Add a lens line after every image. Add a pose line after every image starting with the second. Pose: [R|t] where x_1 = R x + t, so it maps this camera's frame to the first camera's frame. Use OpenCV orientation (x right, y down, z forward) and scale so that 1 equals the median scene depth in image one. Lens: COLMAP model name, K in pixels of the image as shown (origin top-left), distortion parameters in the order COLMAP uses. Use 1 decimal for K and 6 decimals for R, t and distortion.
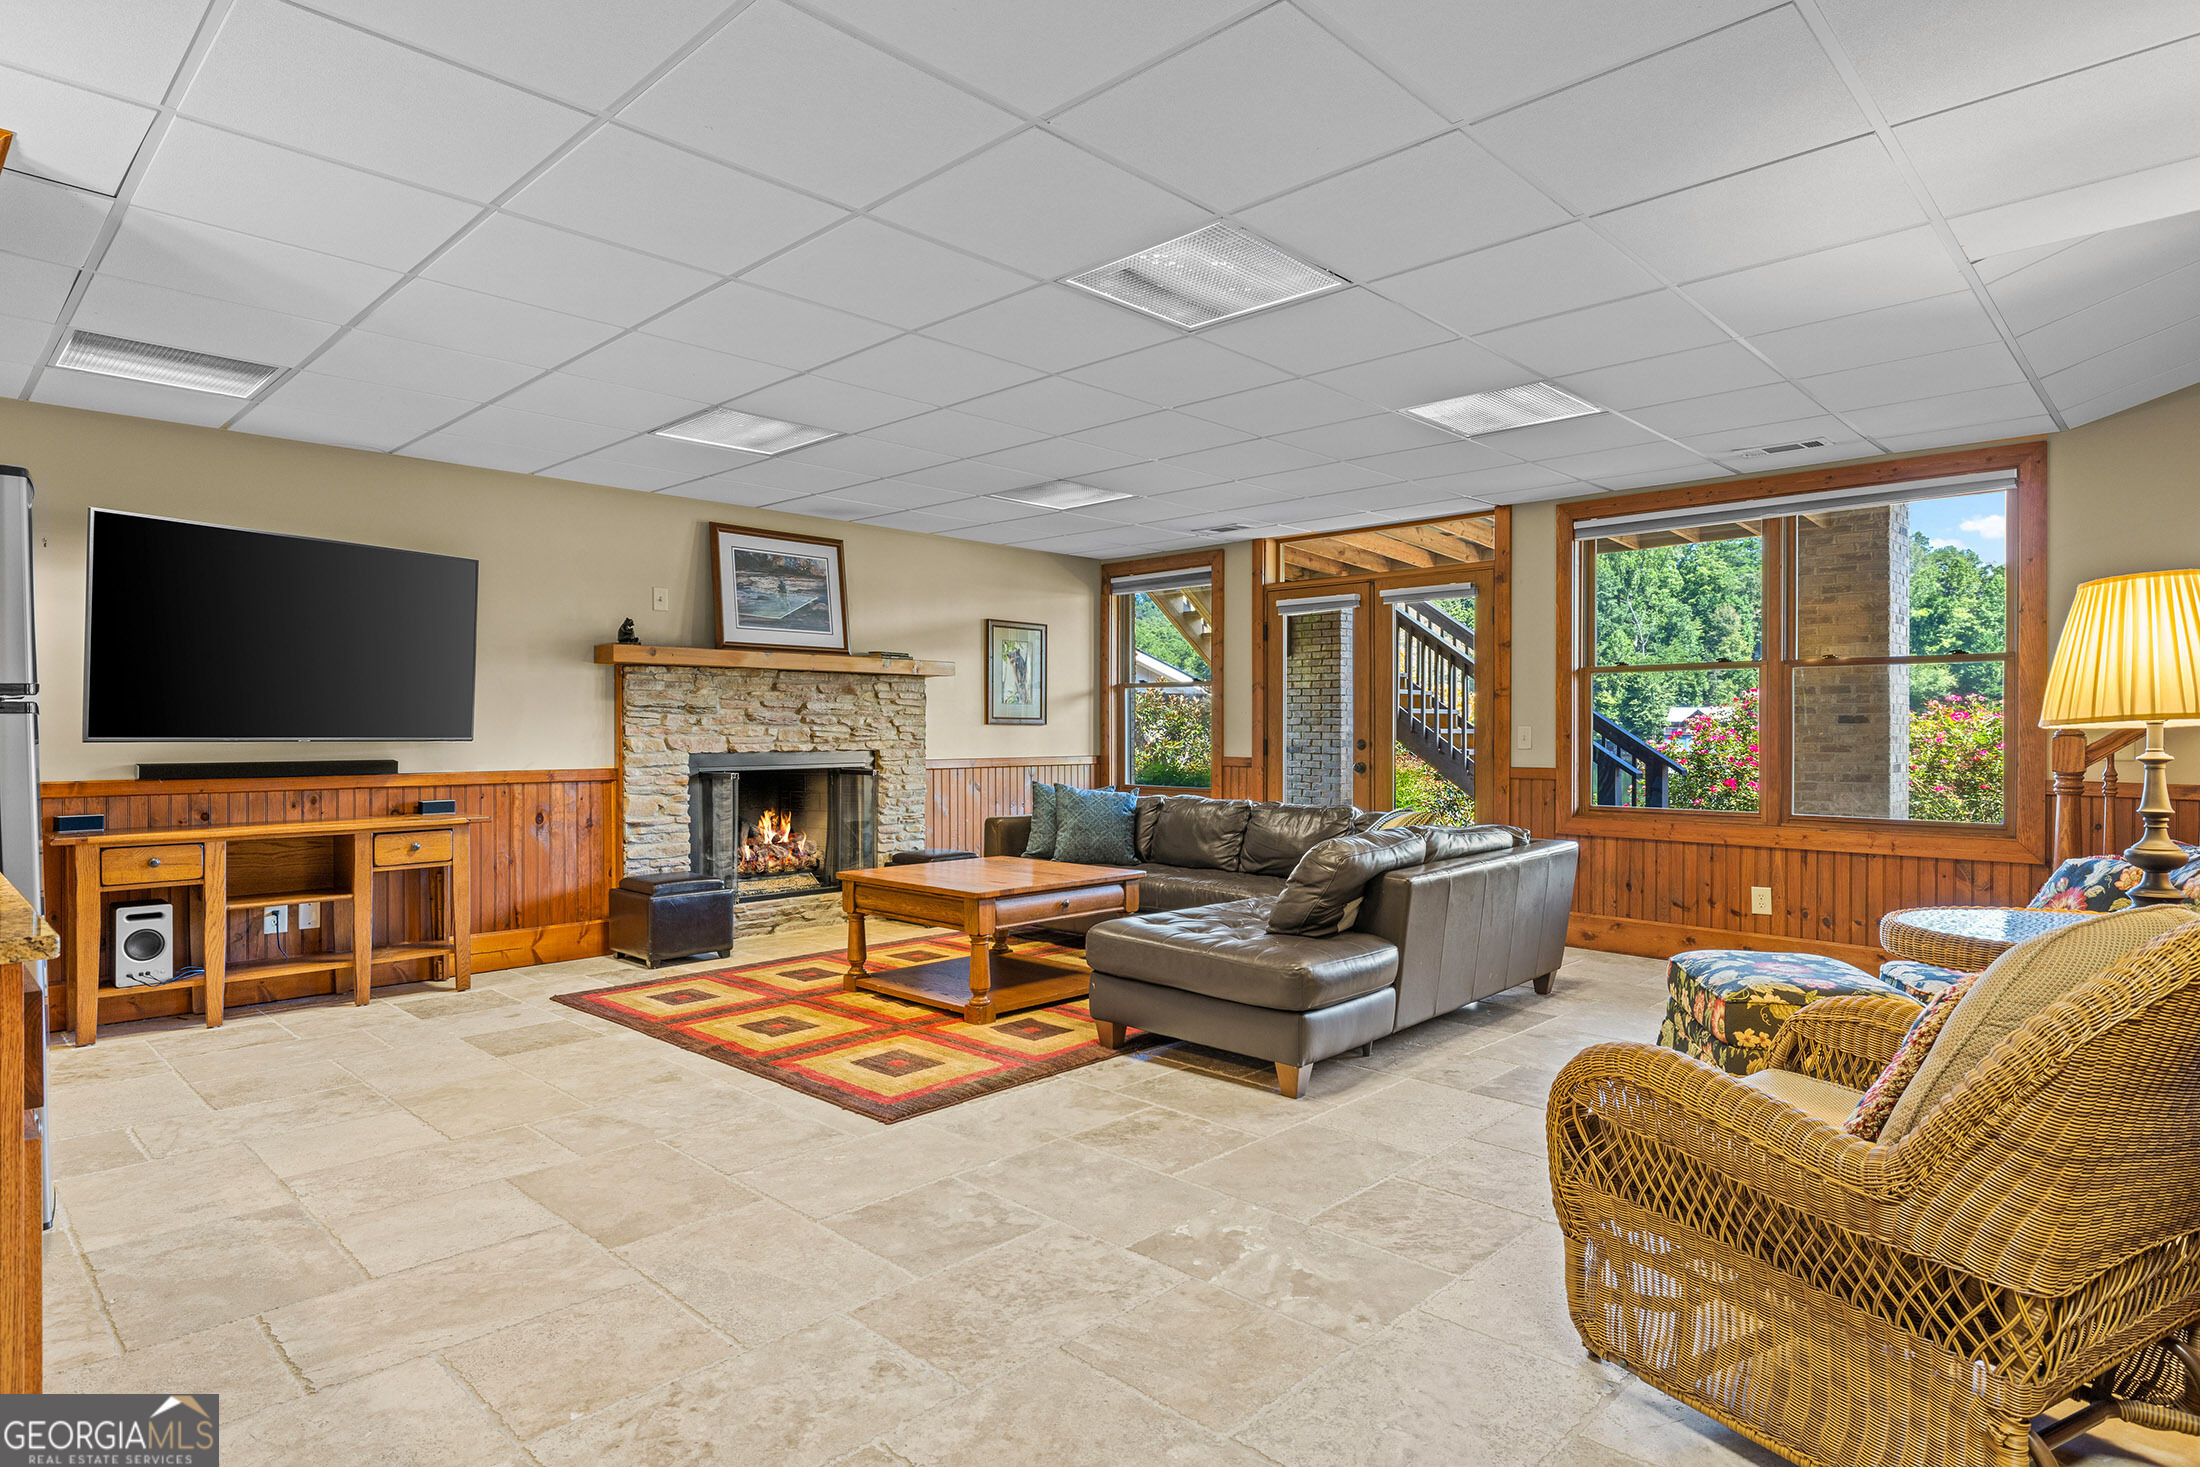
lens RADIAL K [[1191.5, 0, 1110.0], [0, 1191.5, 737.1], [0, 0, 1]] dist [0.005563, 0.000611]
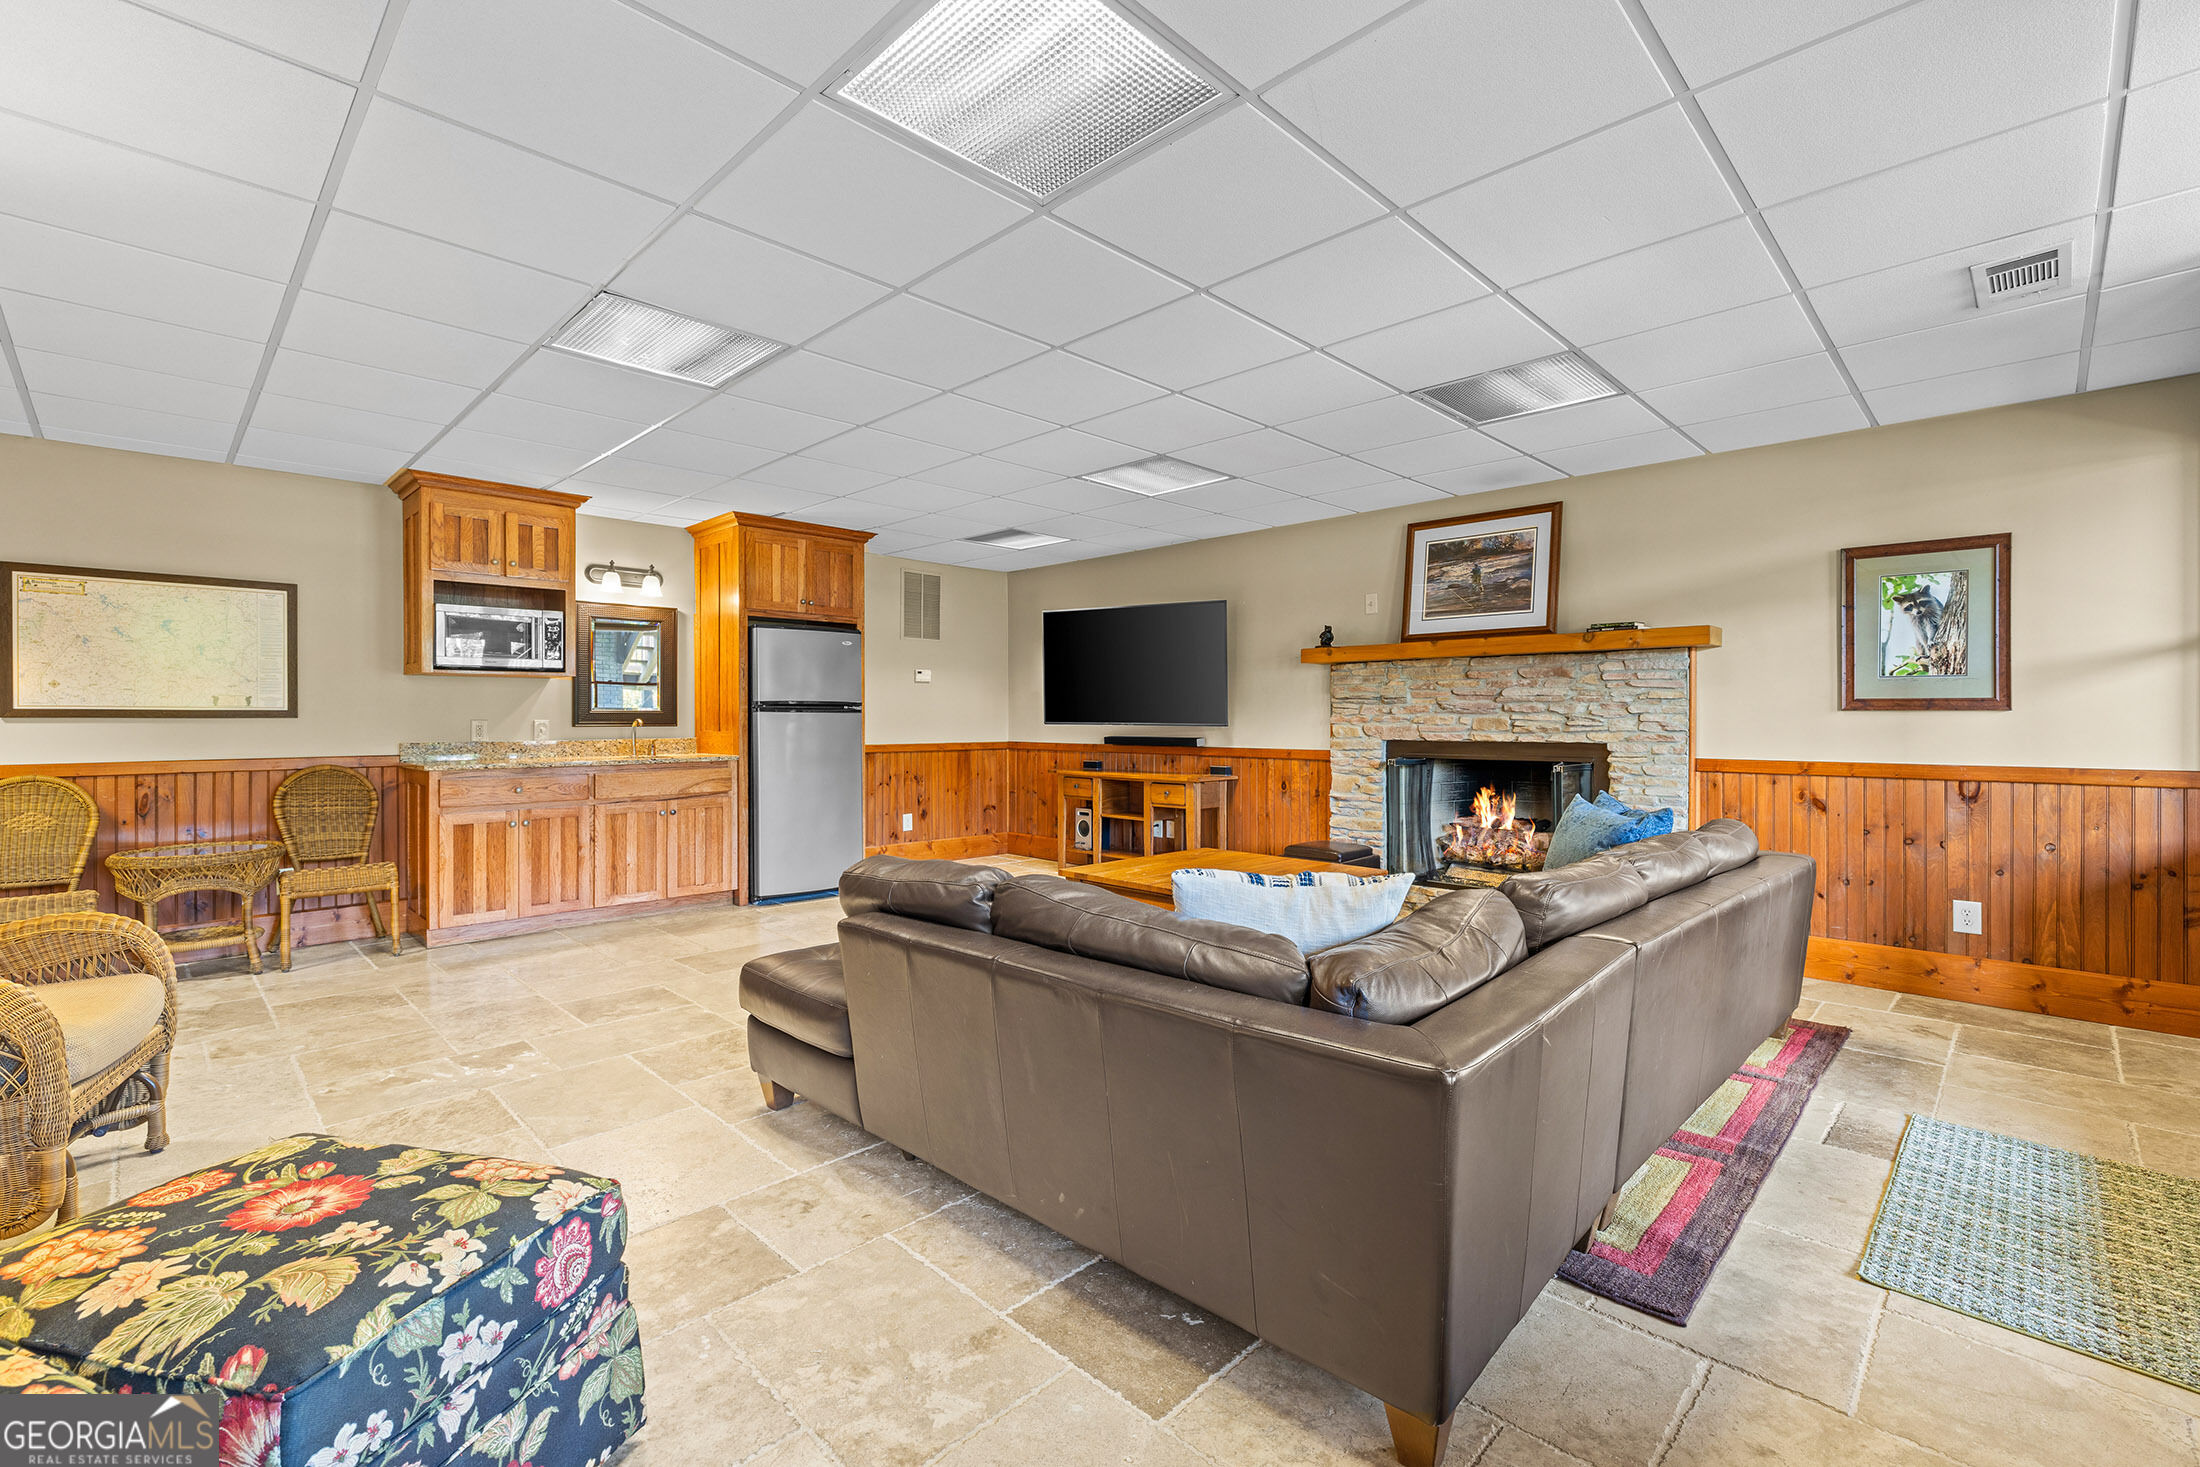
lens RADIAL K [[948.5, 0, 1094.2], [0, 948.5, 726.6], [0, 0, 1]] dist [0.001214, 0.000723]
pose [[-0.019540, 0.007548, -0.999781, 0.568816], [-0.007308, 0.999944, 0.007692, -0.003683], [0.999782, 0.007457, -0.019483, 0.801466]]
